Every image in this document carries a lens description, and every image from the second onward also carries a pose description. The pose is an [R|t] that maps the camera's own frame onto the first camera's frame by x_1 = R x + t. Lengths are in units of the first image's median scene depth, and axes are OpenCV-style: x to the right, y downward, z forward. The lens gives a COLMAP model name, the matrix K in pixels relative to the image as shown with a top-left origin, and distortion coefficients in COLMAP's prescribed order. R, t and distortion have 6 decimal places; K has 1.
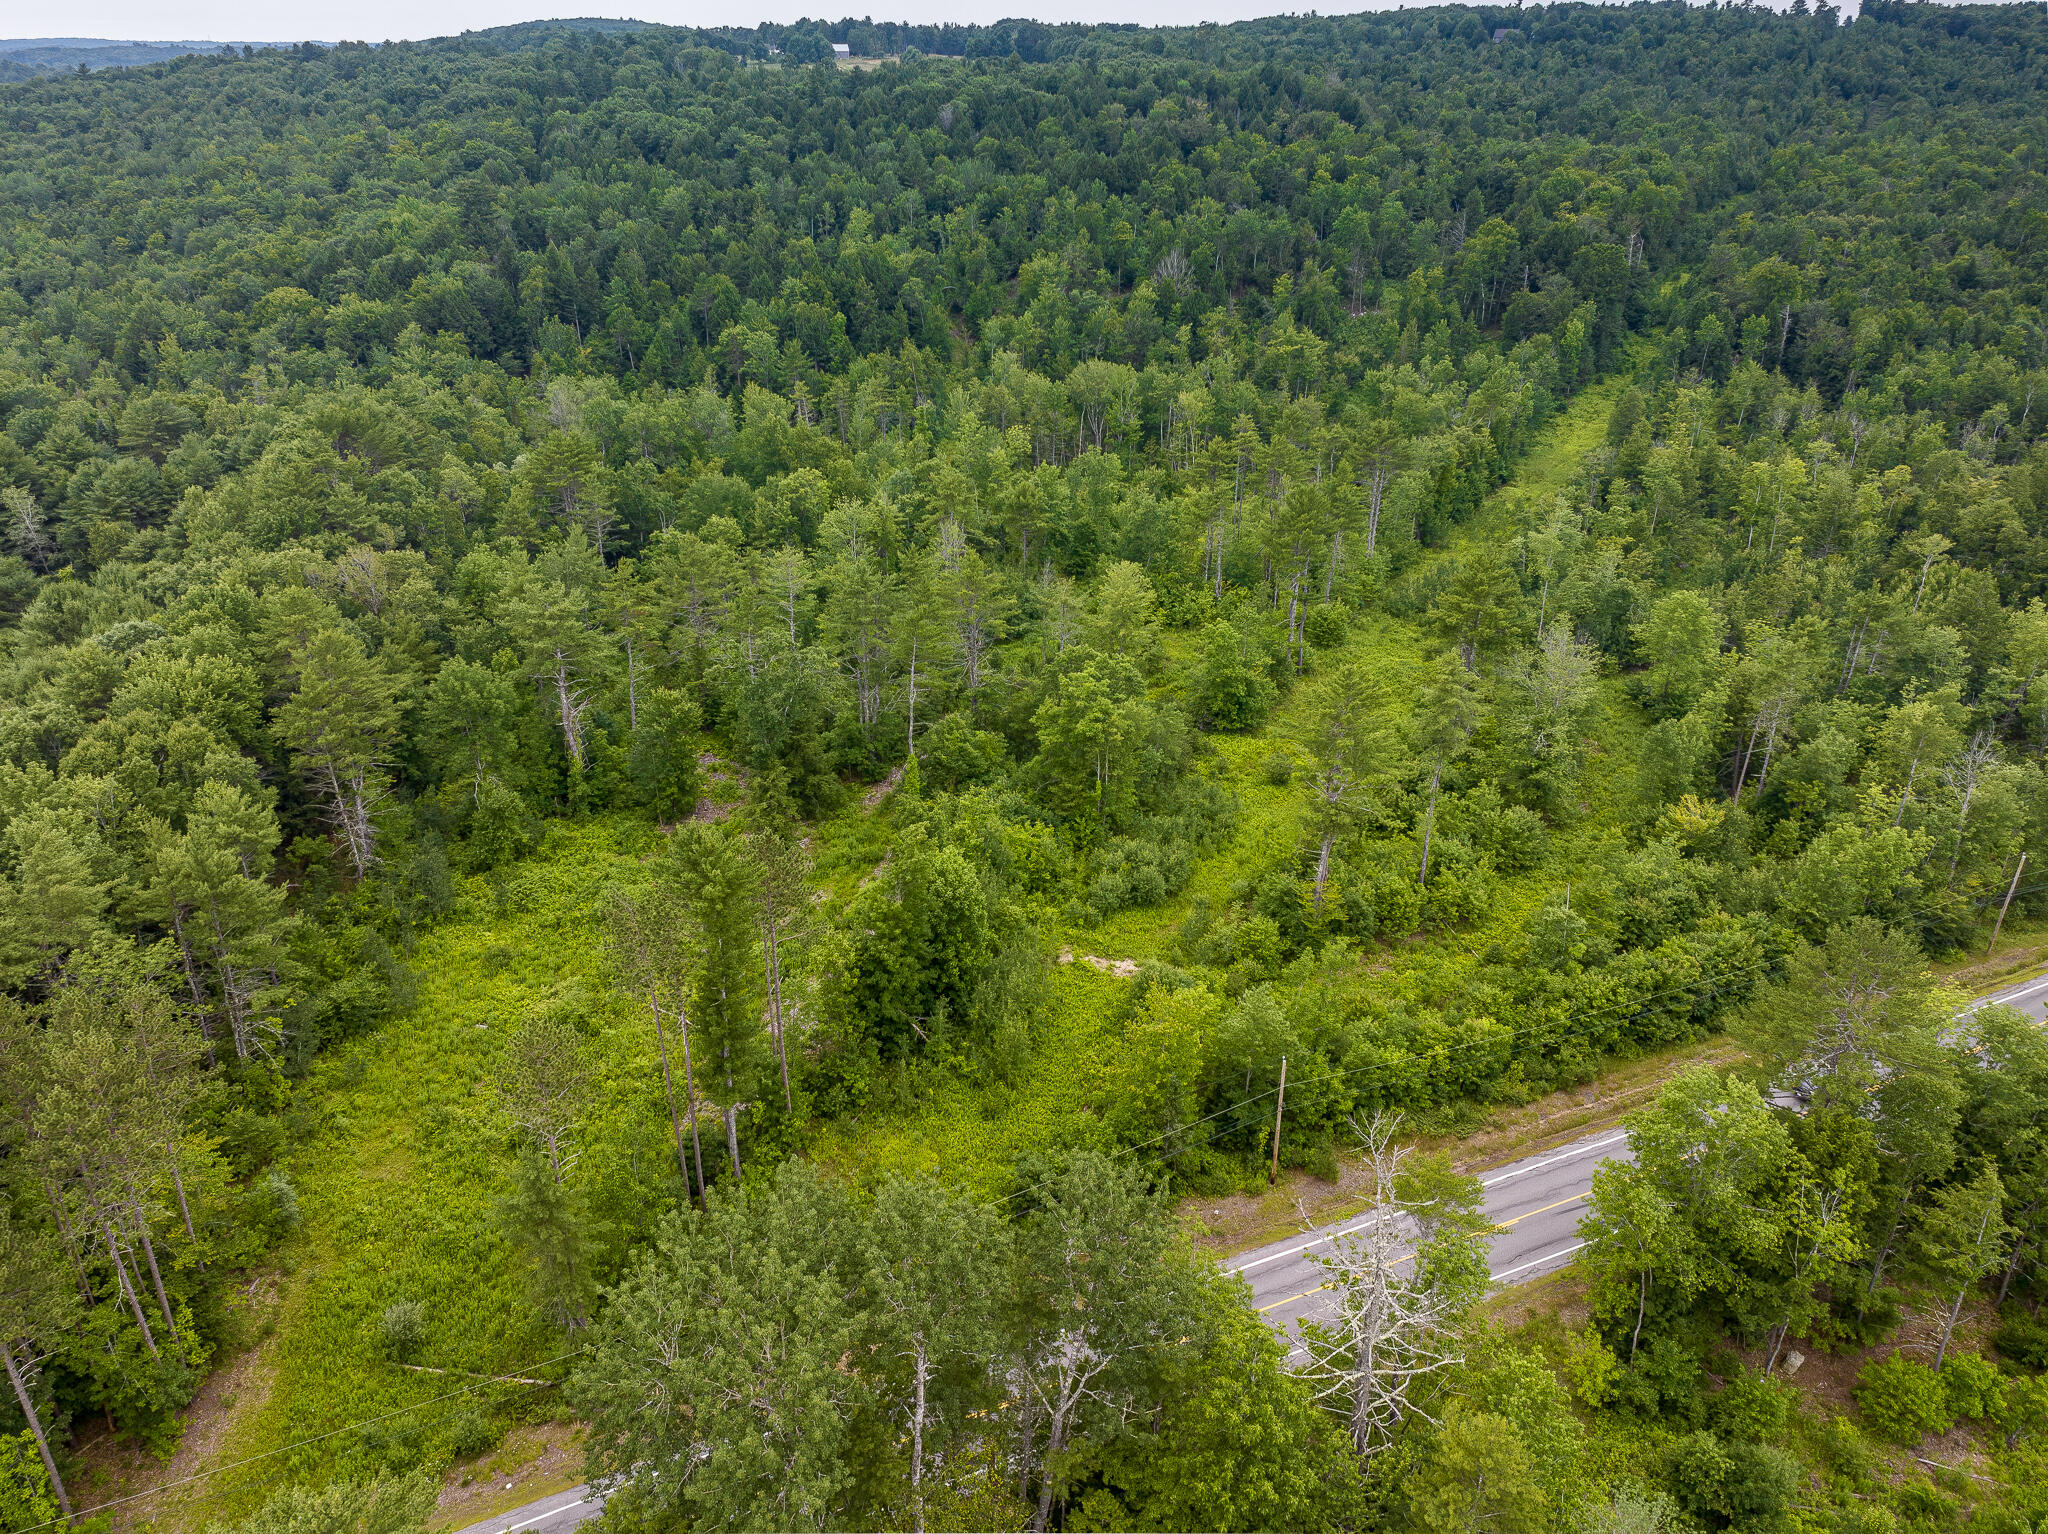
lens RADIAL K [[1468.4, 0, 1028.3], [0, 1468.4, 690.7], [0, 0, 1]] dist [-0.043805, 0.029143]
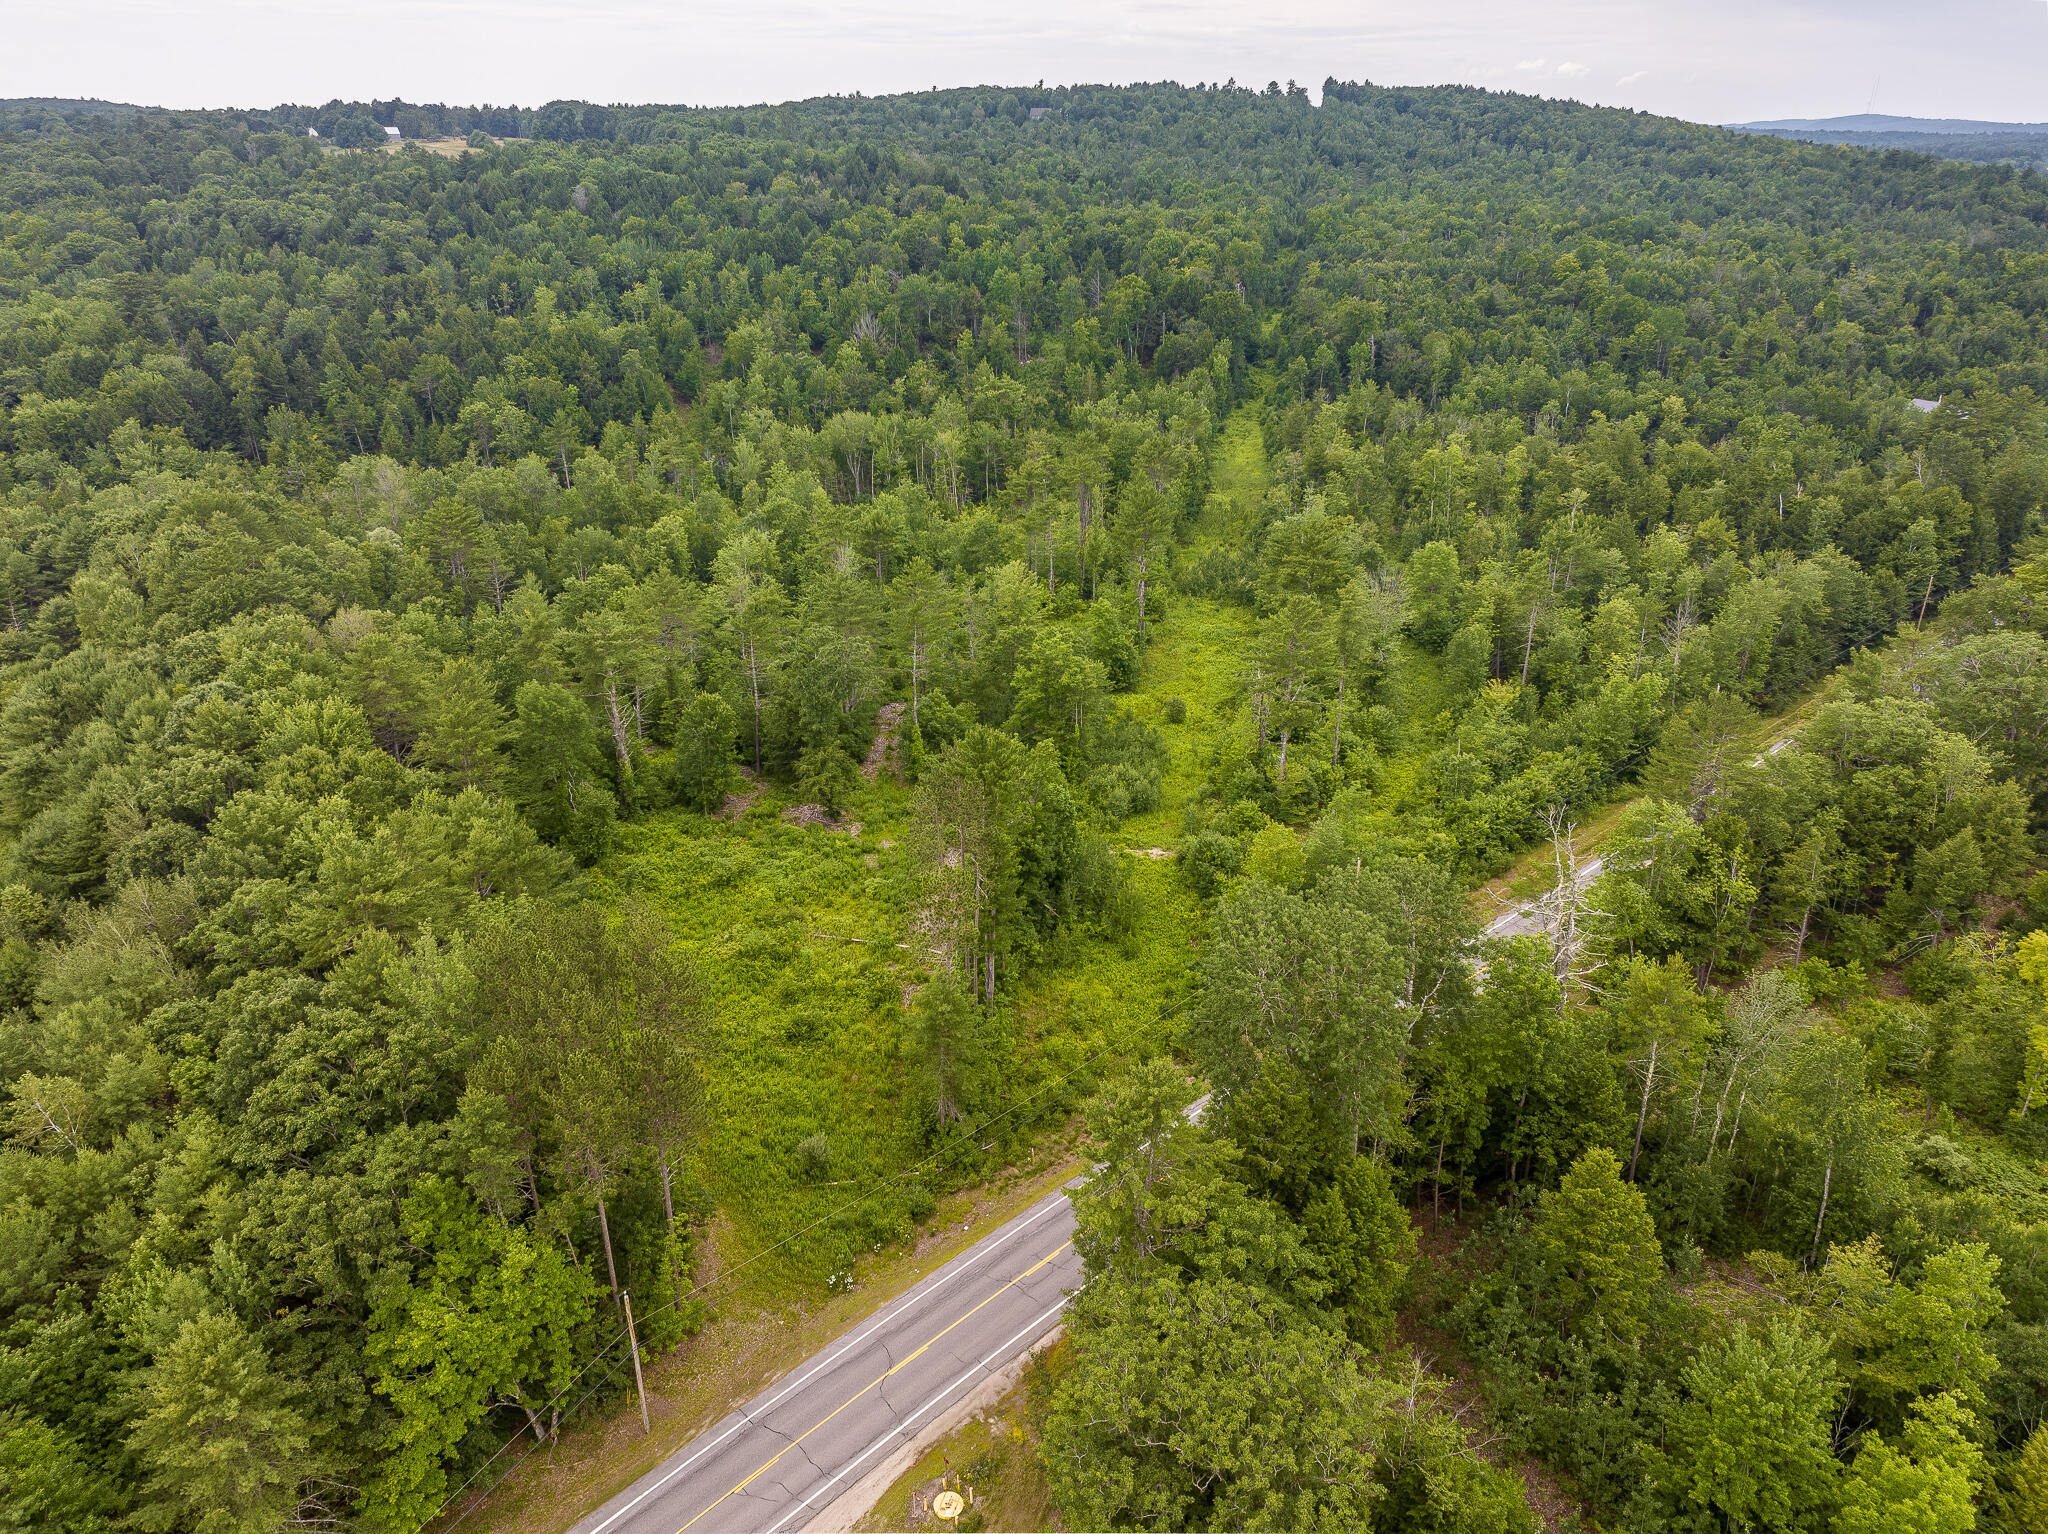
lens RADIAL K [[1468.4, 0, 1028.3], [0, 1468.4, 690.7], [0, 0, 1]] dist [-0.043805, 0.029143]
pose [[0.948261, -0.116171, 0.295475, -0.144815], [0.129309, 0.991283, -0.025249, 0.024197], [-0.289966, 0.062150, 0.955017, -0.070007]]
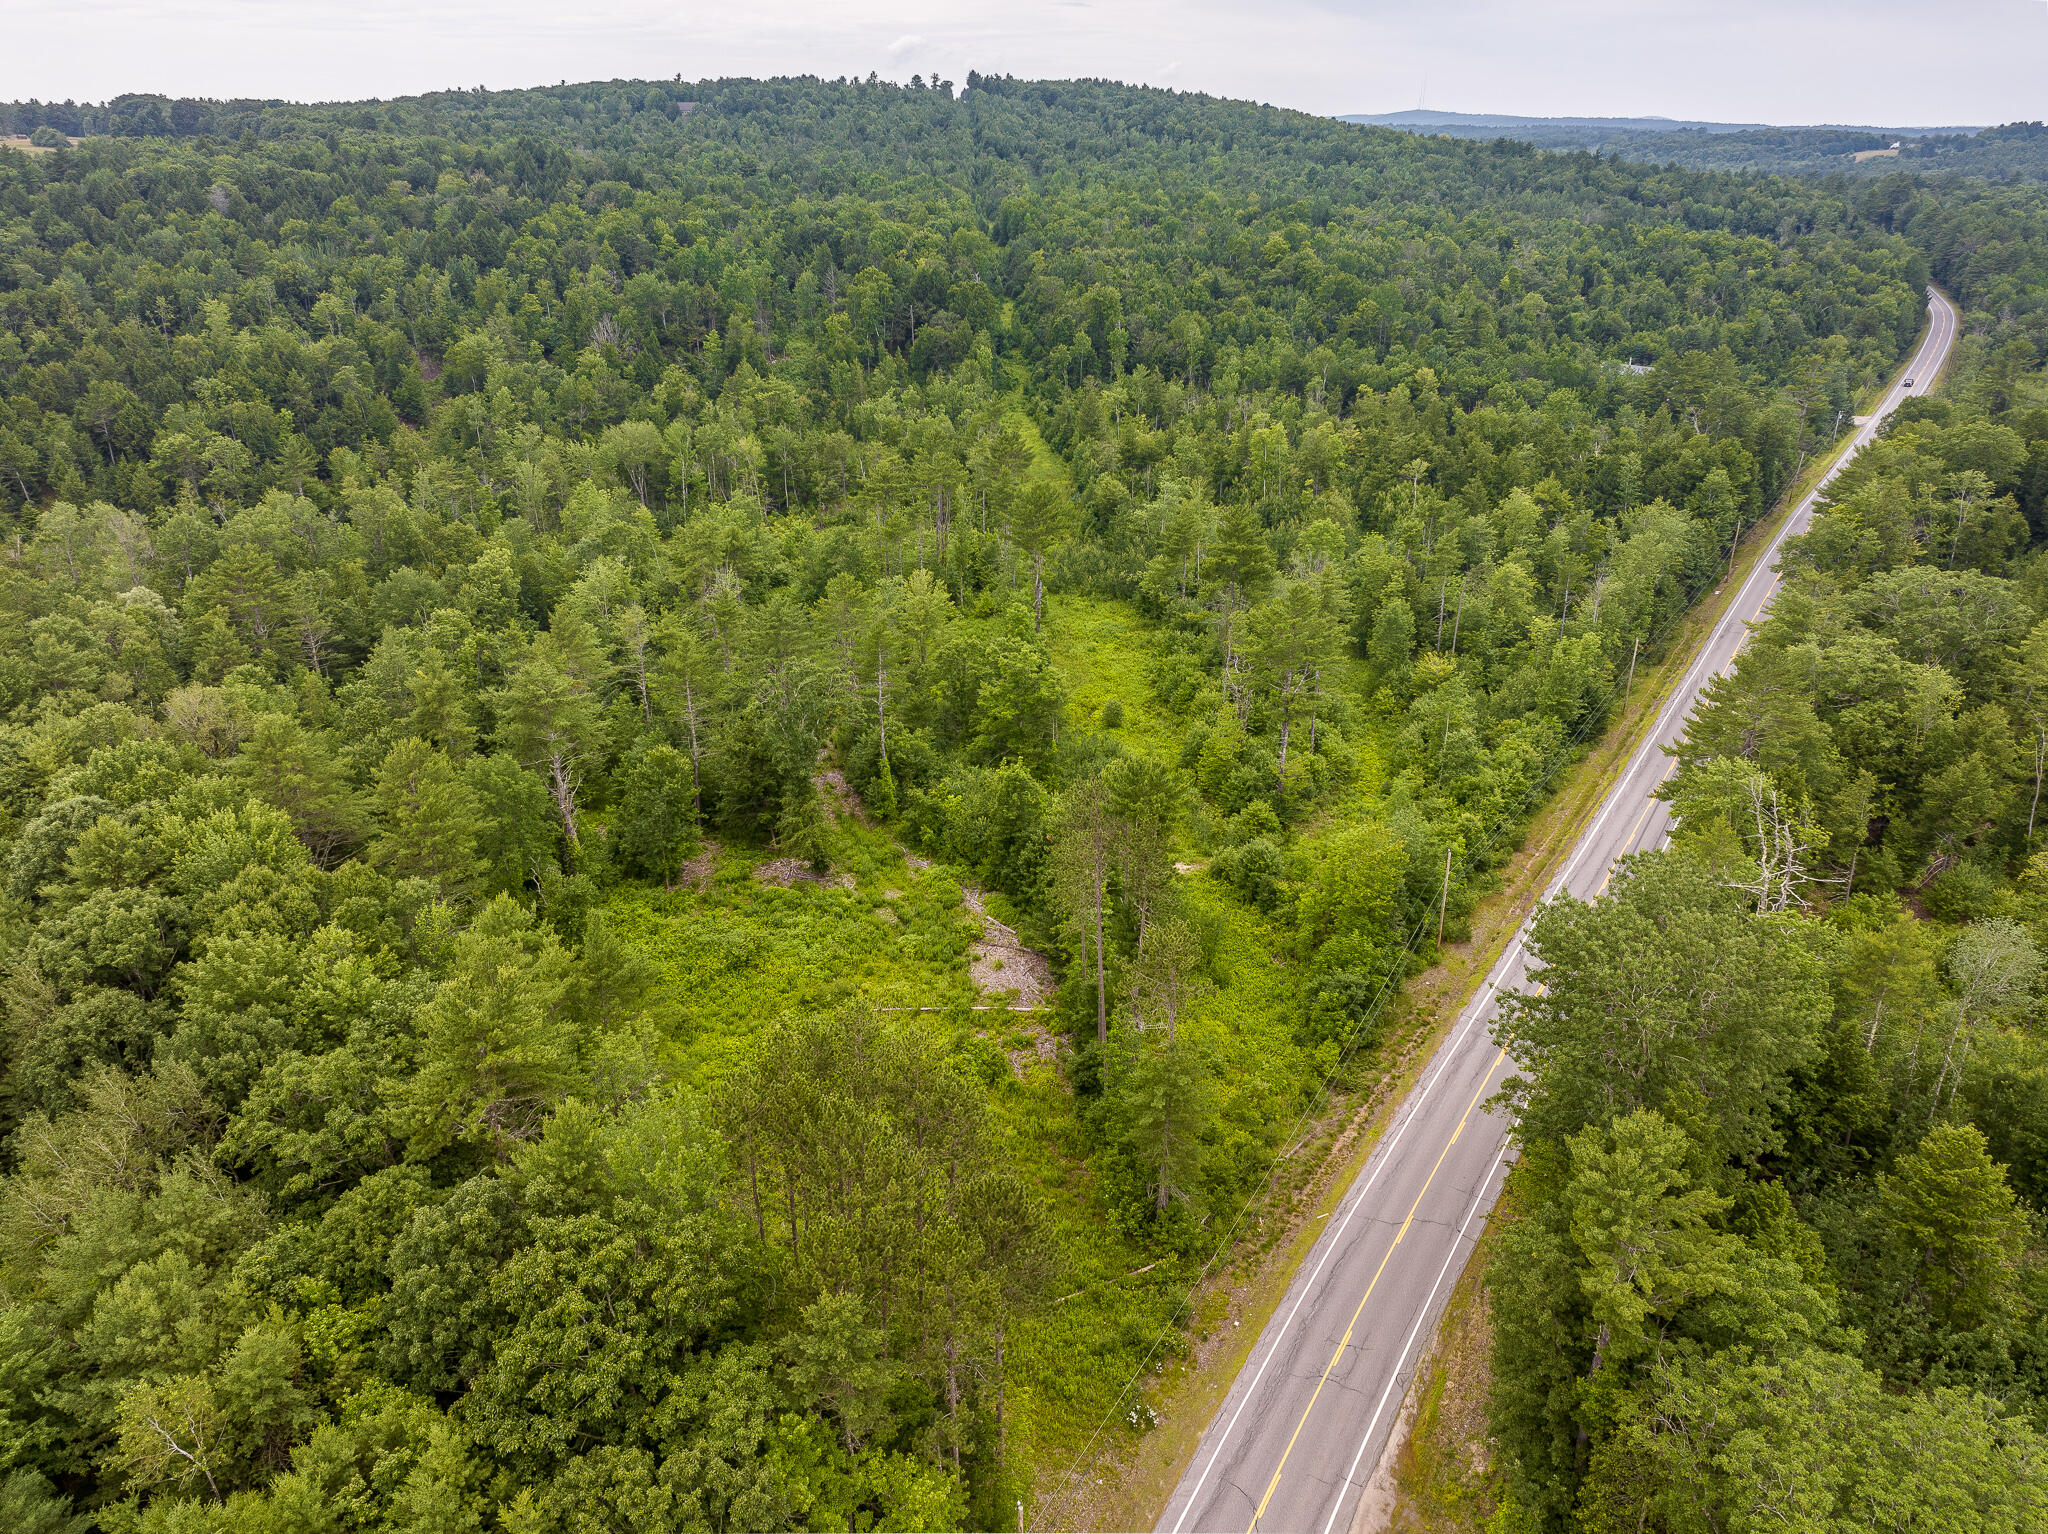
lens RADIAL K [[1468.4, 0, 1028.3], [0, 1468.4, 690.7], [0, 0, 1]] dist [-0.043805, 0.029143]
pose [[0.836847, -0.200640, 0.509342, -0.224426], [0.222877, 0.974685, 0.017762, -0.000549], [-0.500012, 0.098657, 0.860381, 0.007493]]
